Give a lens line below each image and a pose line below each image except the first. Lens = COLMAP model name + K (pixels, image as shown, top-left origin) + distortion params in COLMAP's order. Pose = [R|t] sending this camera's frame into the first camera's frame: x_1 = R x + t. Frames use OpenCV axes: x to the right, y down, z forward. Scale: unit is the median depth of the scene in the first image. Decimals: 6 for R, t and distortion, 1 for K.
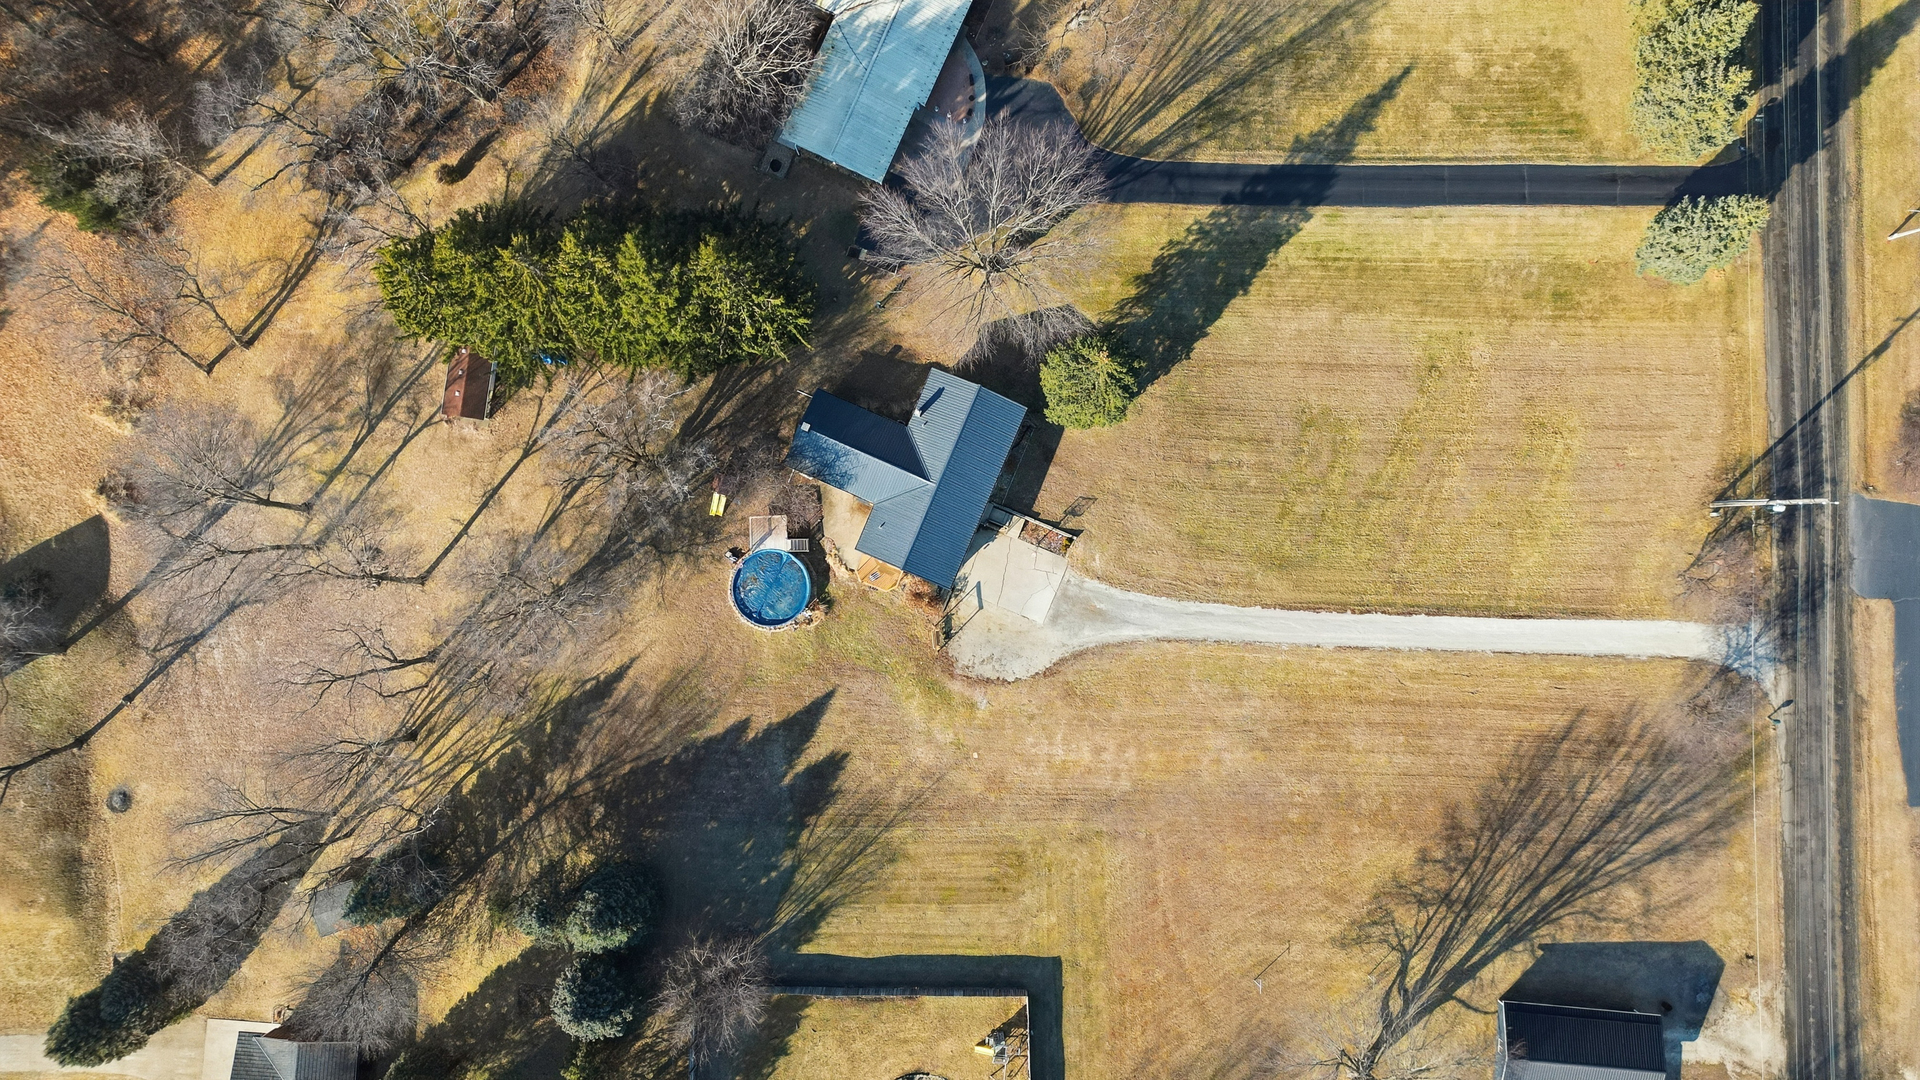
lens RADIAL K [[1378.2, 0, 962.6], [0, 1378.2, 535.5], [0, 0, 1]] dist [0.025380, -0.008843]
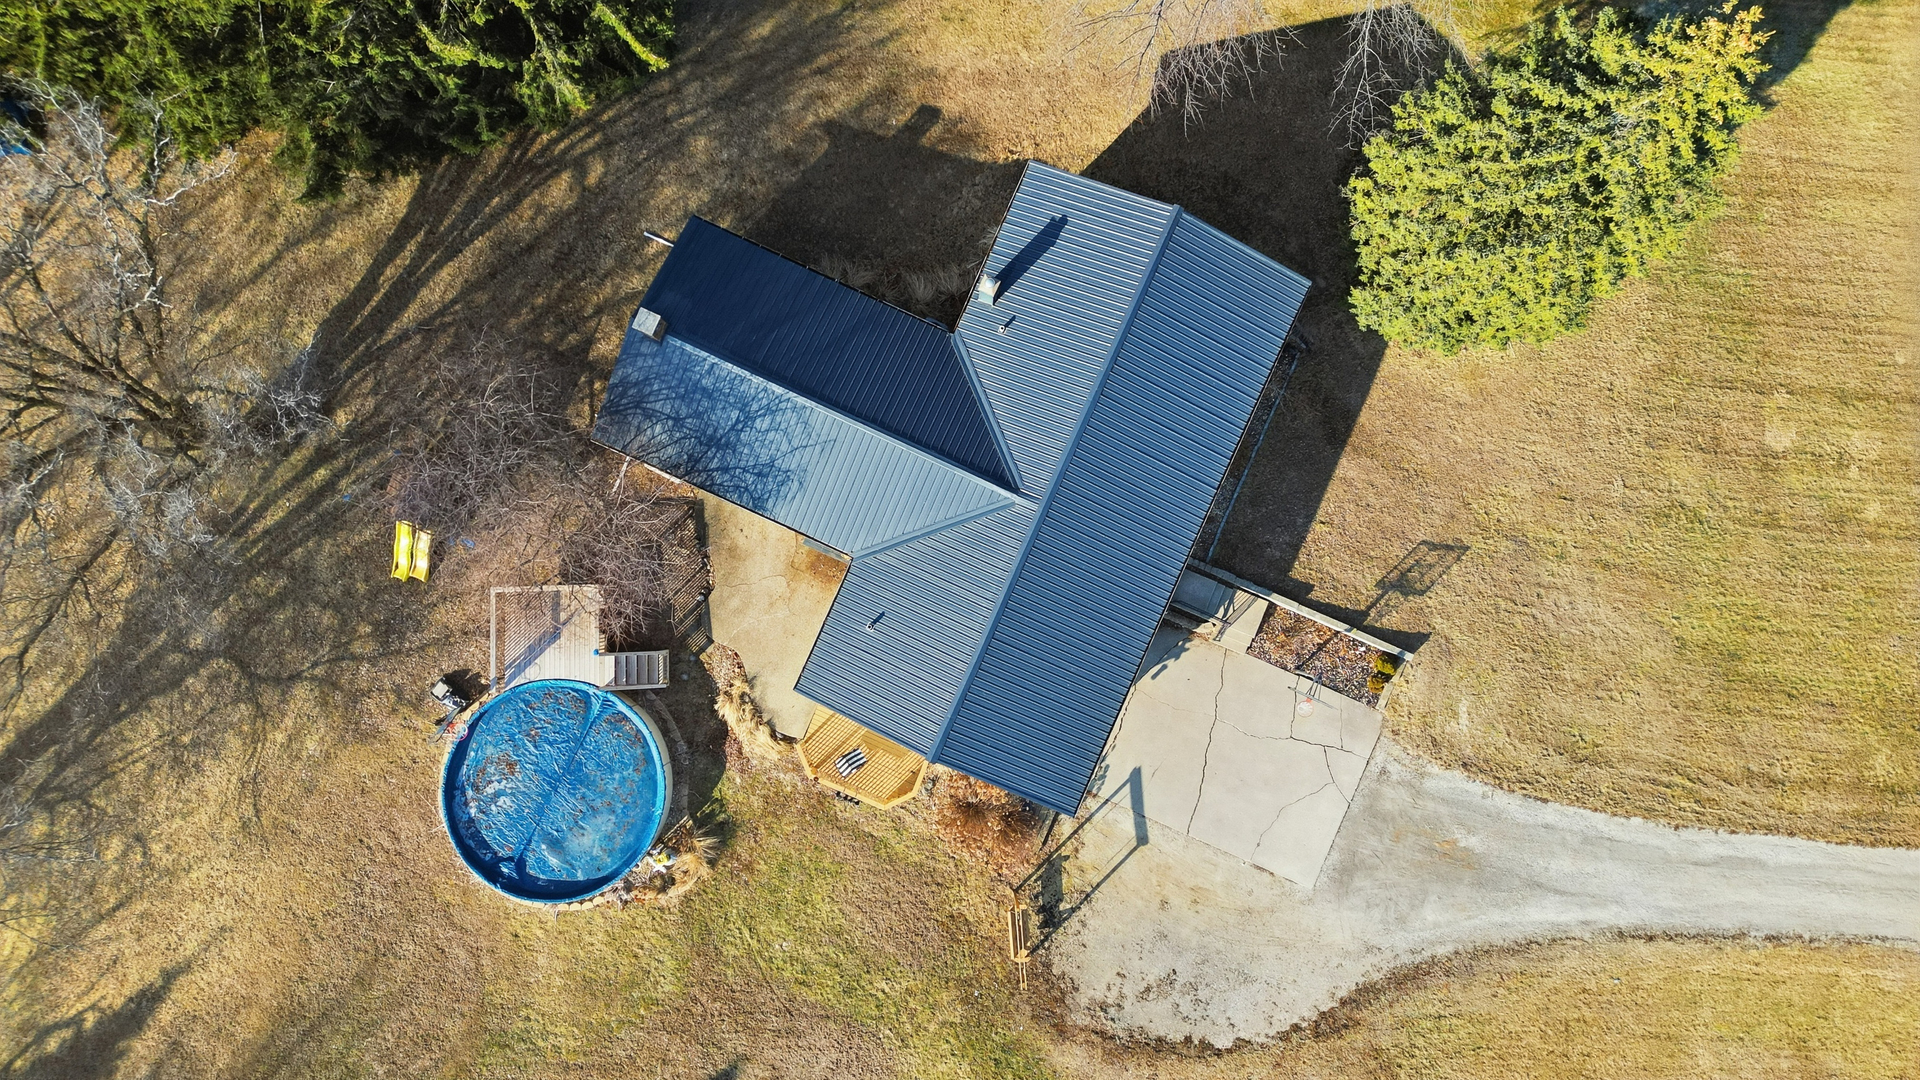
lens RADIAL K [[1378.2, 0, 956.5], [0, 1378.2, 543.4], [0, 0, 1]] dist [0.025380, -0.008843]
pose [[0.999832, 0.018320, -0.000848, -0.037383], [-0.018309, 0.999772, 0.011007, -0.029838], [0.001050, -0.010989, 0.999939, 0.641198]]
